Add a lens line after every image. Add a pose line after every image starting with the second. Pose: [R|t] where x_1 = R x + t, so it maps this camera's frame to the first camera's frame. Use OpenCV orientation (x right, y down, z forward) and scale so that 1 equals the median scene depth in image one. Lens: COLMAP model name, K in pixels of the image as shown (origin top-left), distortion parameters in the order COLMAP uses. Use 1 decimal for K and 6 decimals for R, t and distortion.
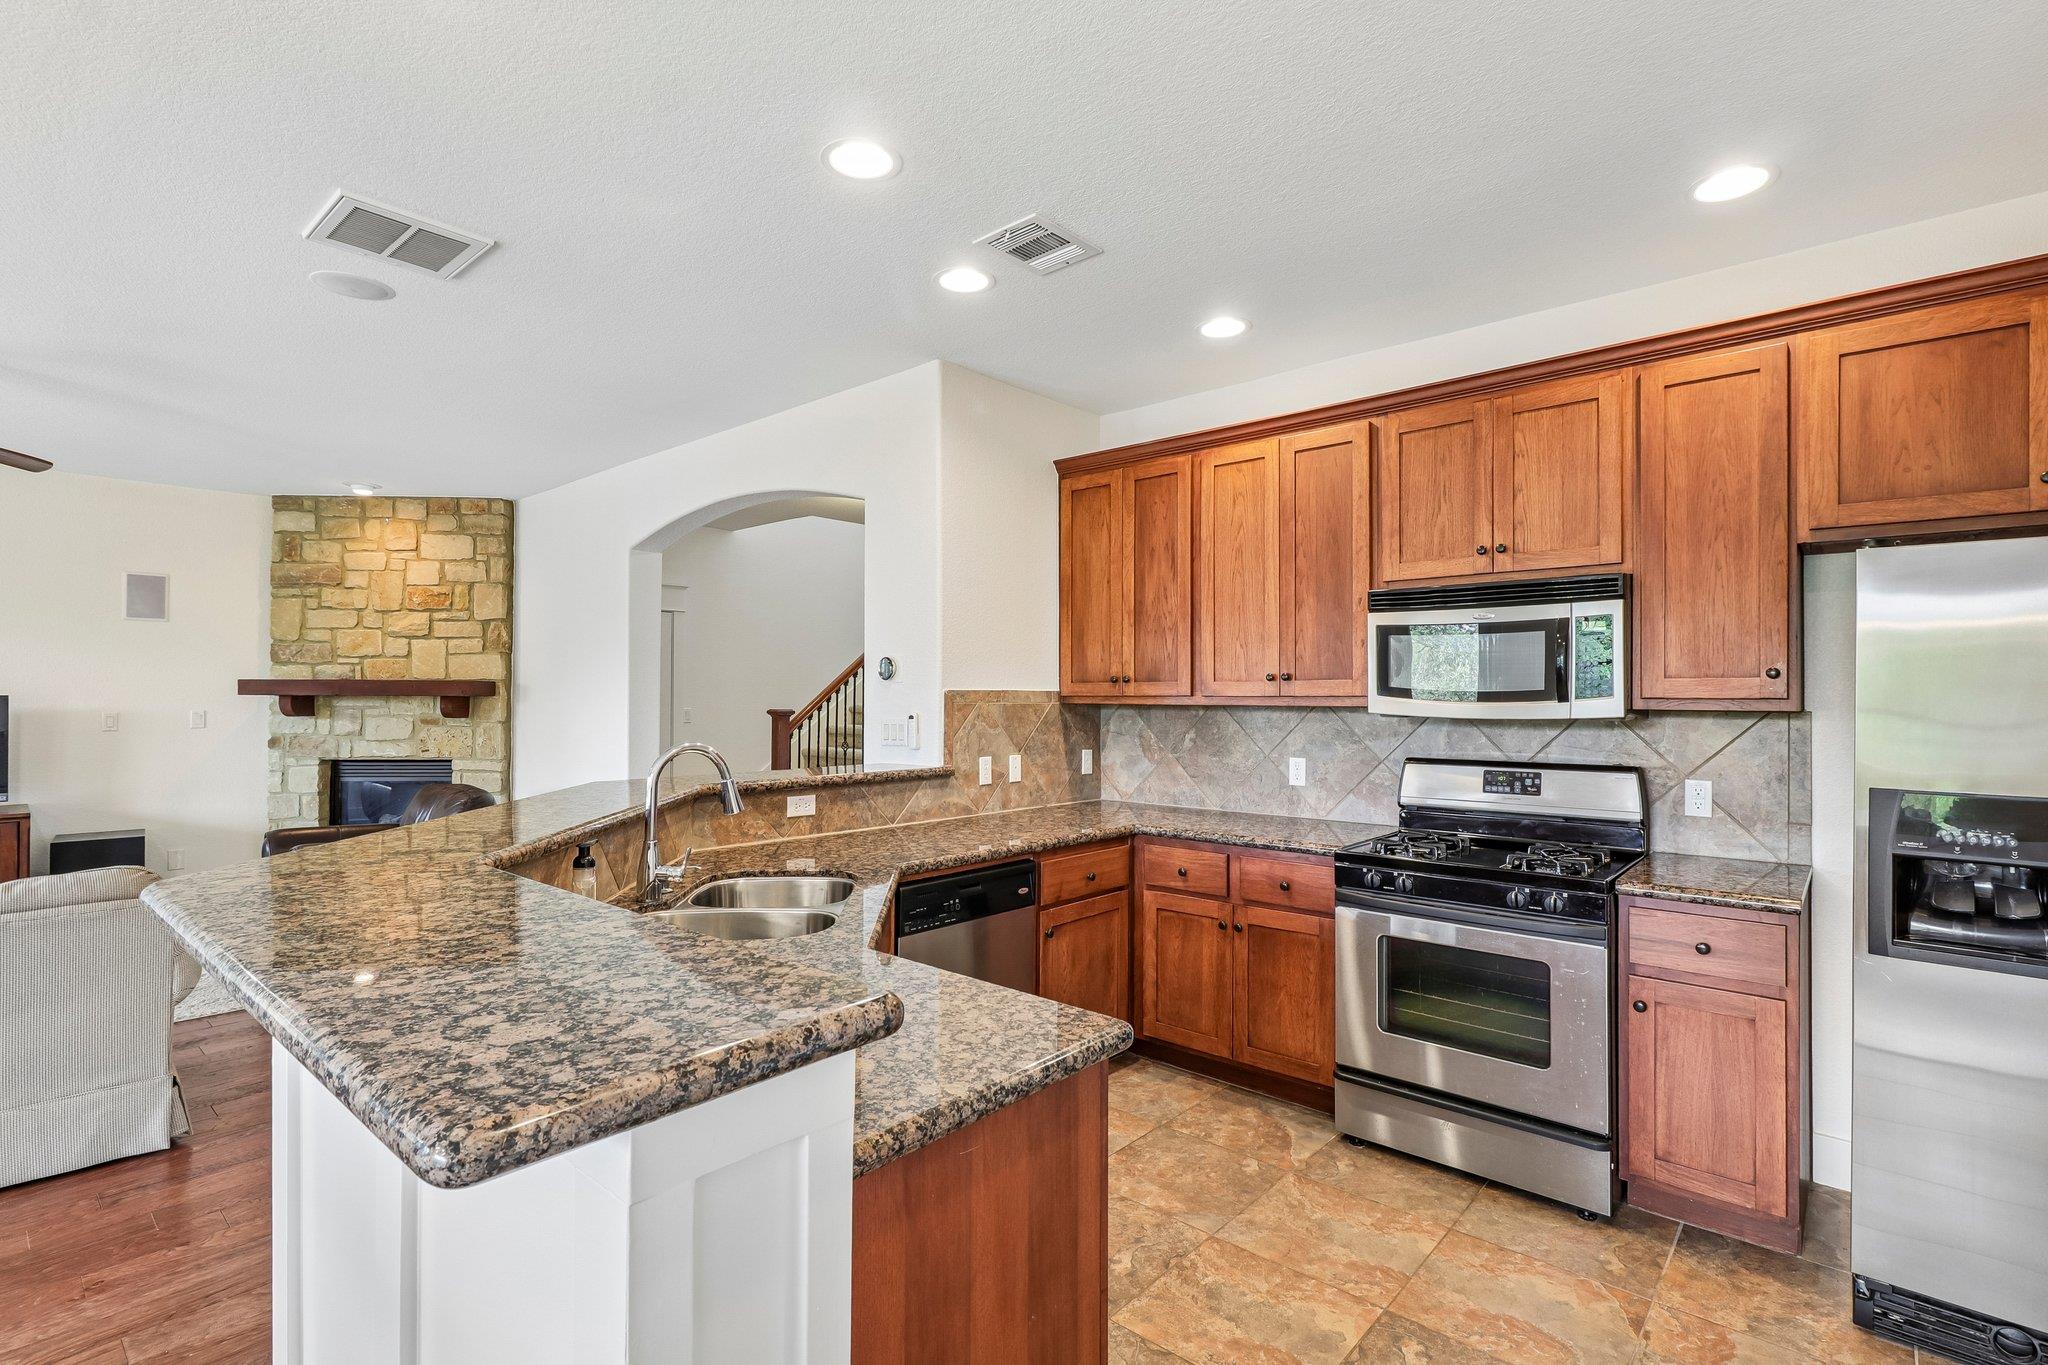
lens RADIAL K [[945.9, 0, 1030.9], [0, 945.9, 682.9], [0, 0, 1]] dist [0.001627, -0.000446]
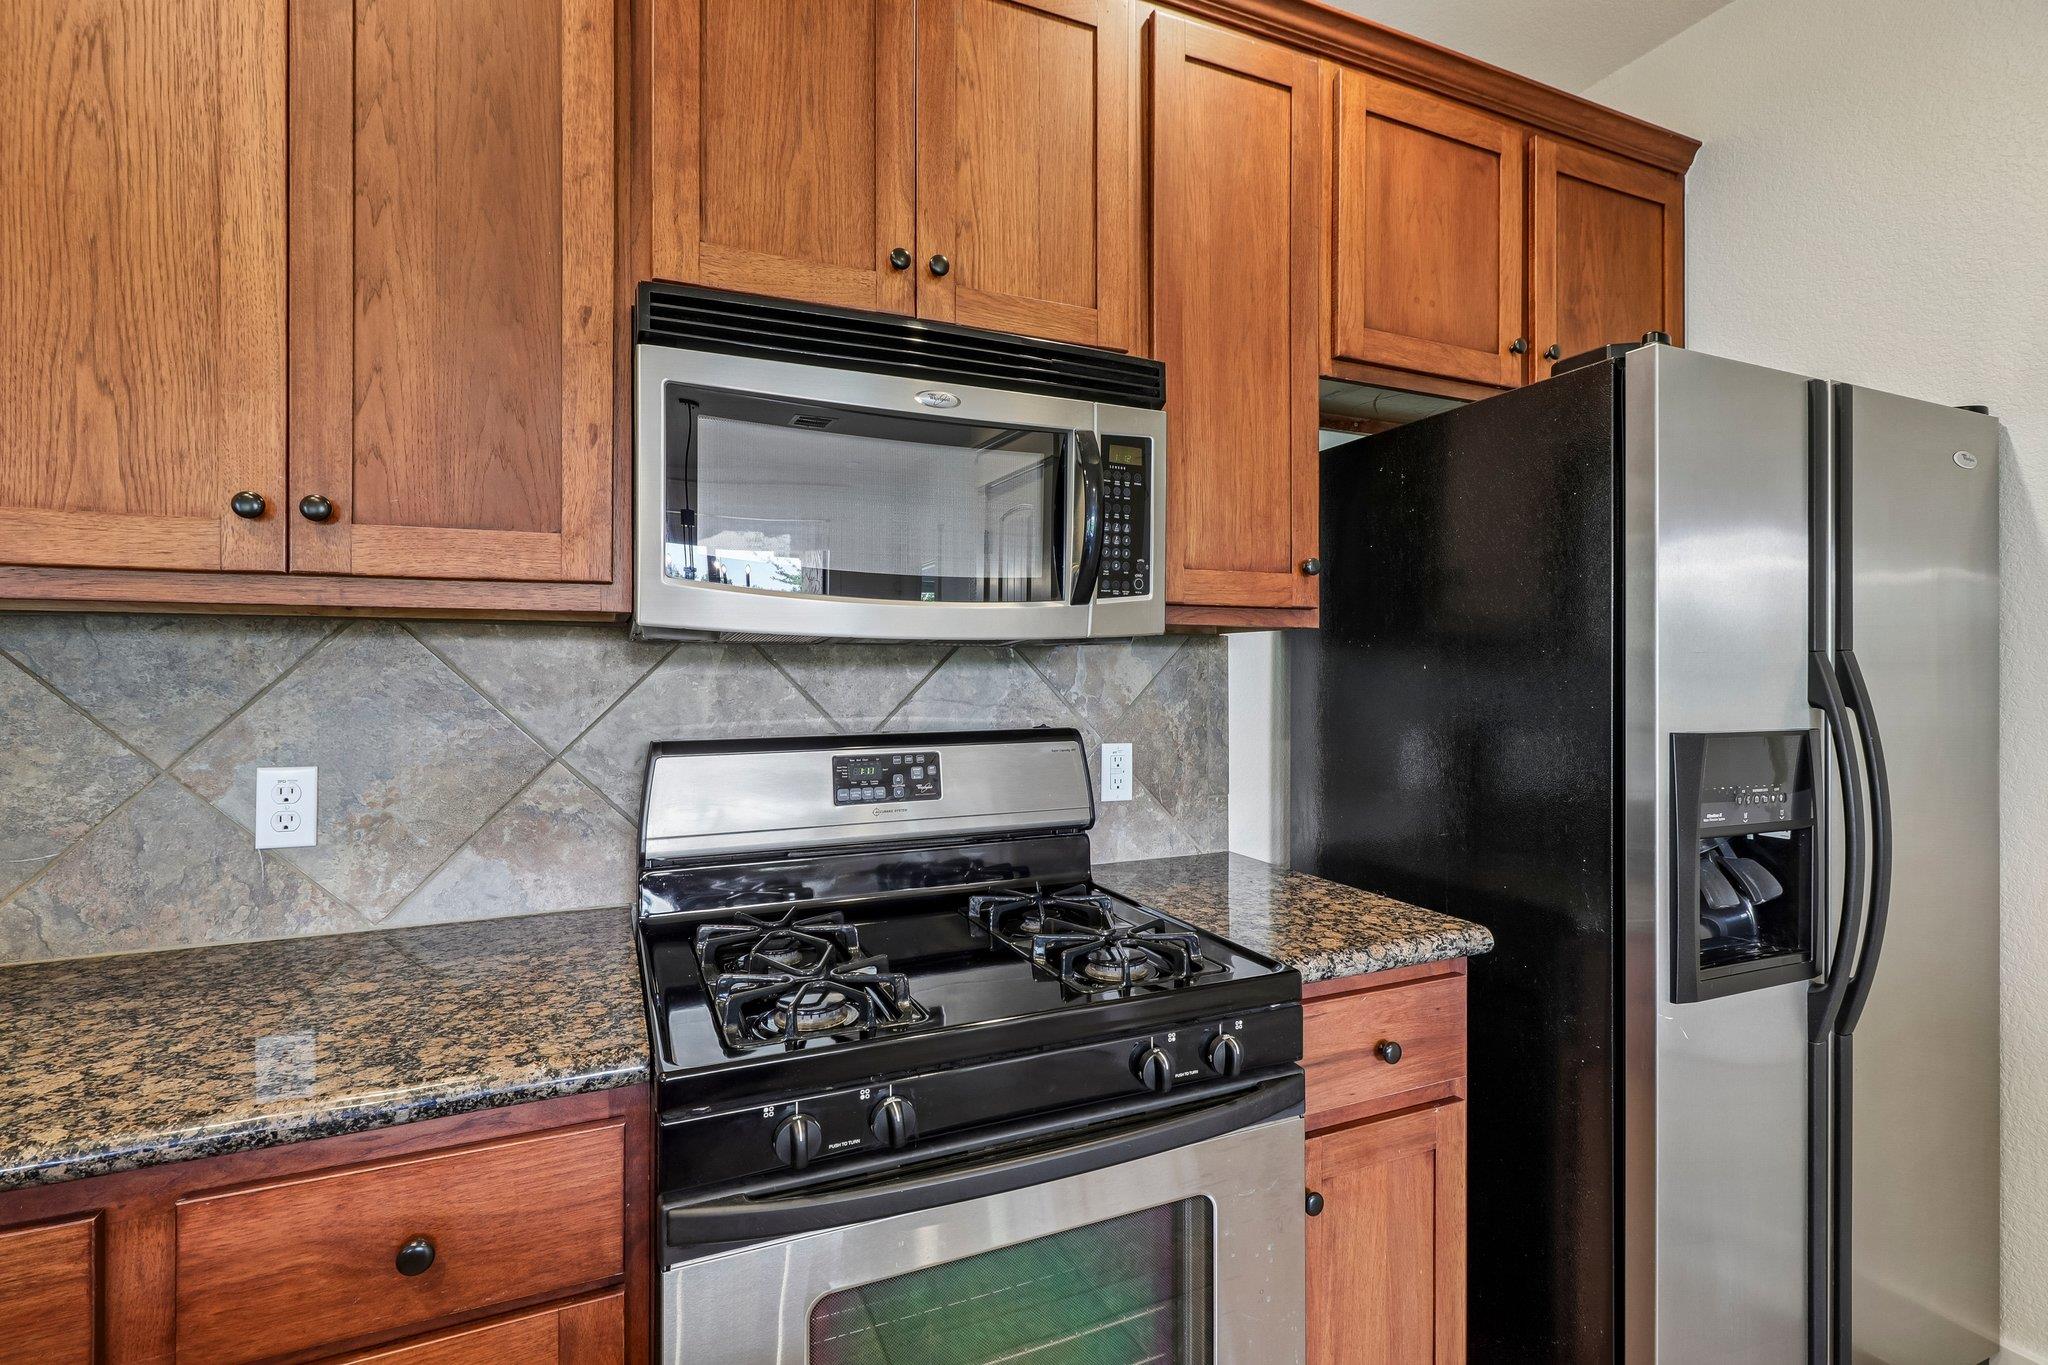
lens RADIAL K [[945.9, 0, 1023.9], [0, 945.9, 665.5], [0, 0, 1]] dist [0.001627, -0.000446]
pose [[0.423068, -0.001901, 0.906096, 0.053347], [-0.011631, 0.999904, 0.007528, 0.023537], [-0.906023, -0.013724, 0.423005, 0.398591]]
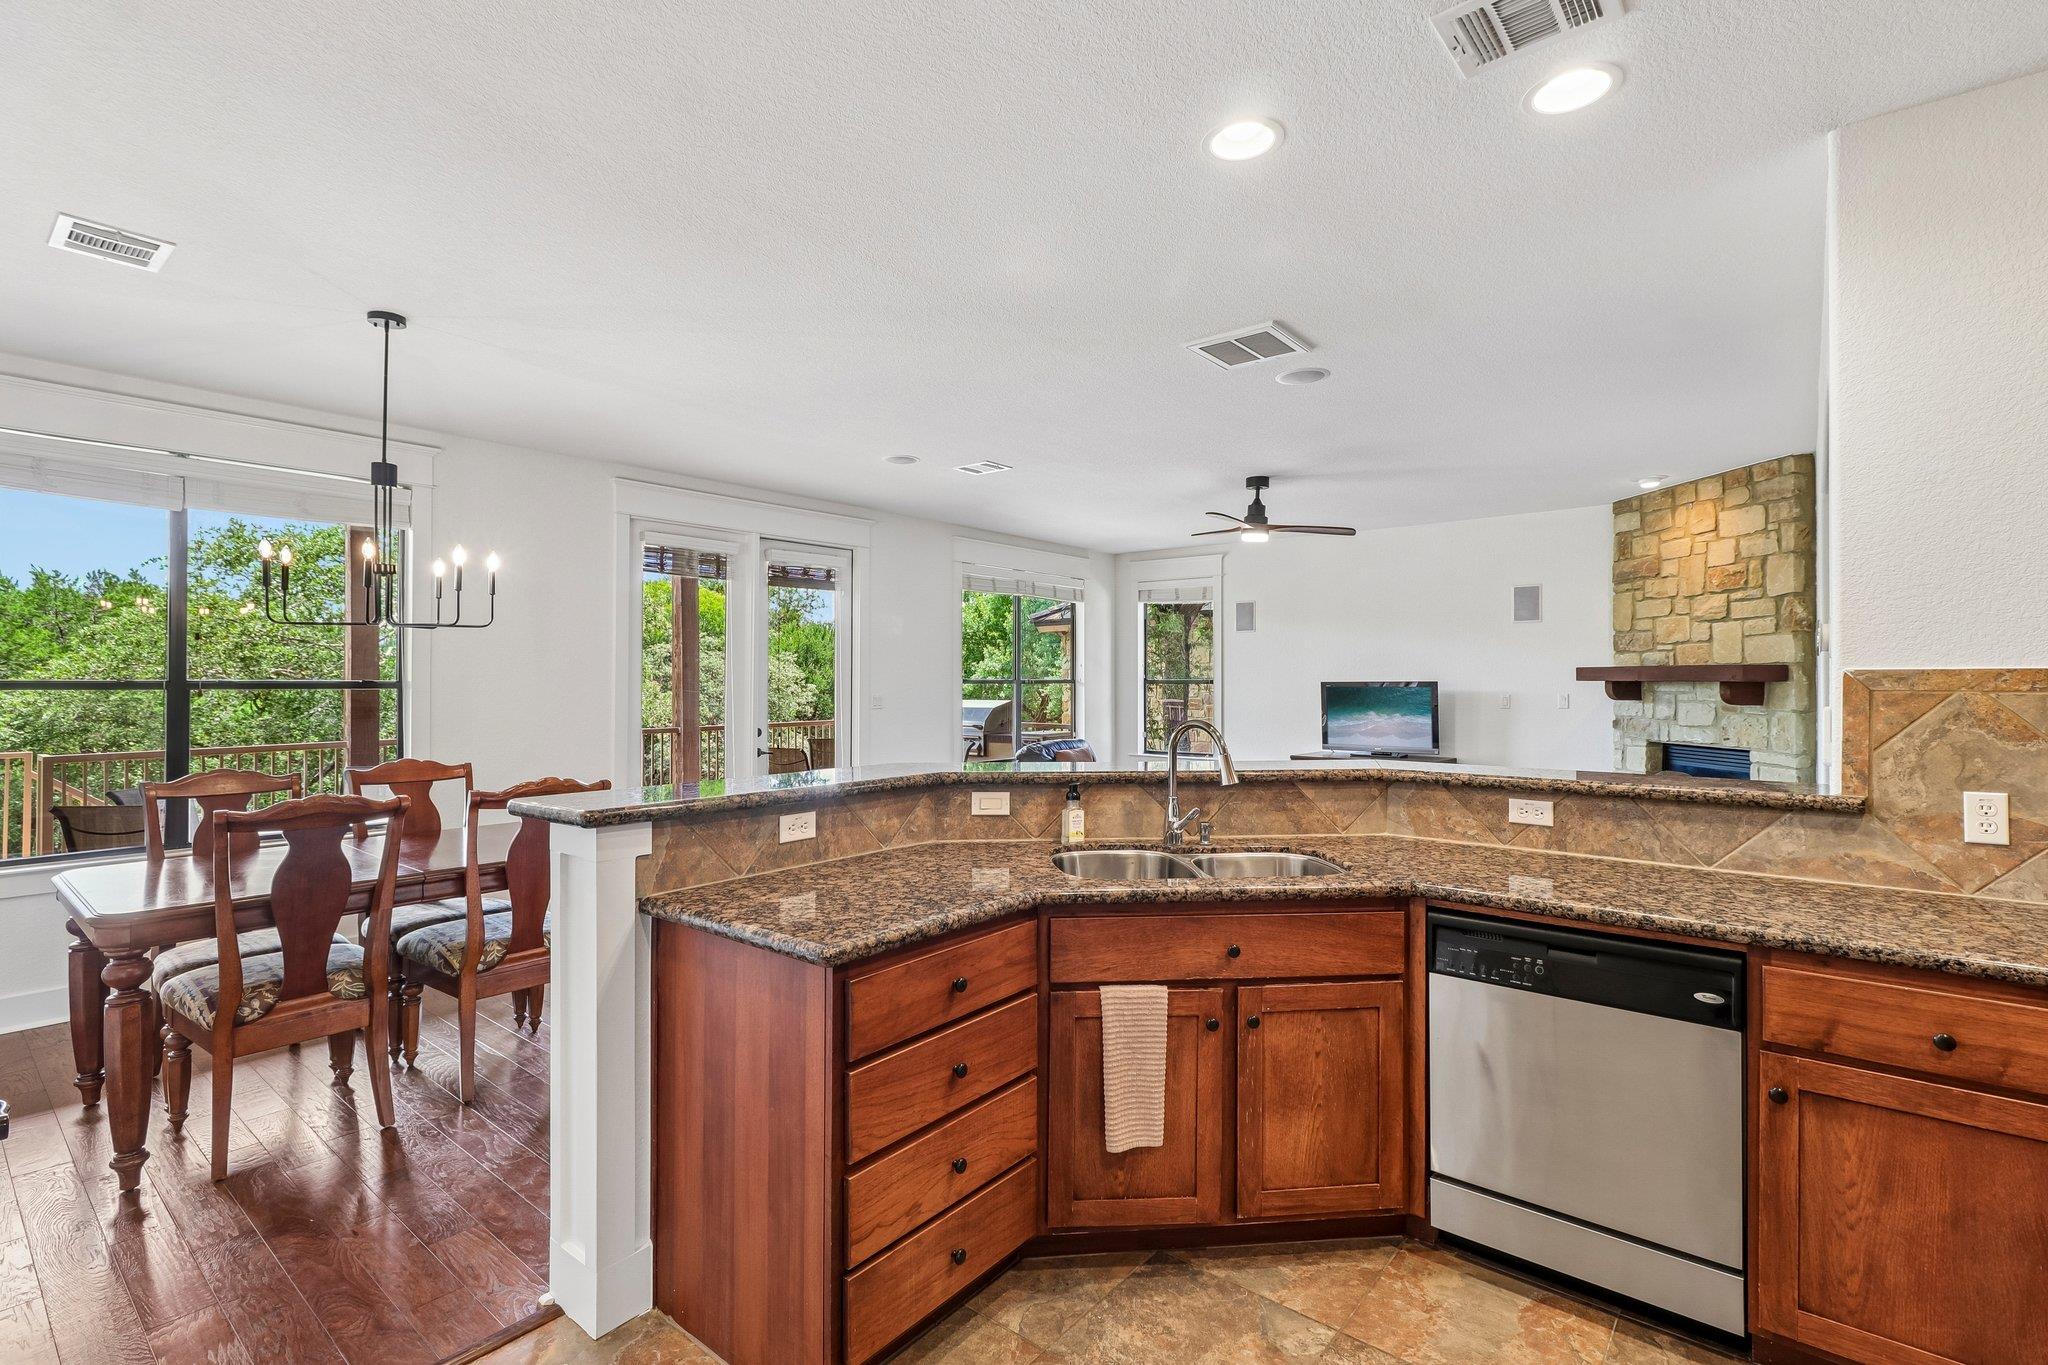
lens RADIAL K [[945.9, 0, 1021.1], [0, 945.9, 675.8], [0, 0, 1]] dist [0.001627, -0.000446]
pose [[0.029858, -0.007581, -0.999525, 0.314015], [0.014872, 0.999864, -0.007139, 0.004667], [0.999444, -0.014652, 0.029966, 0.284756]]
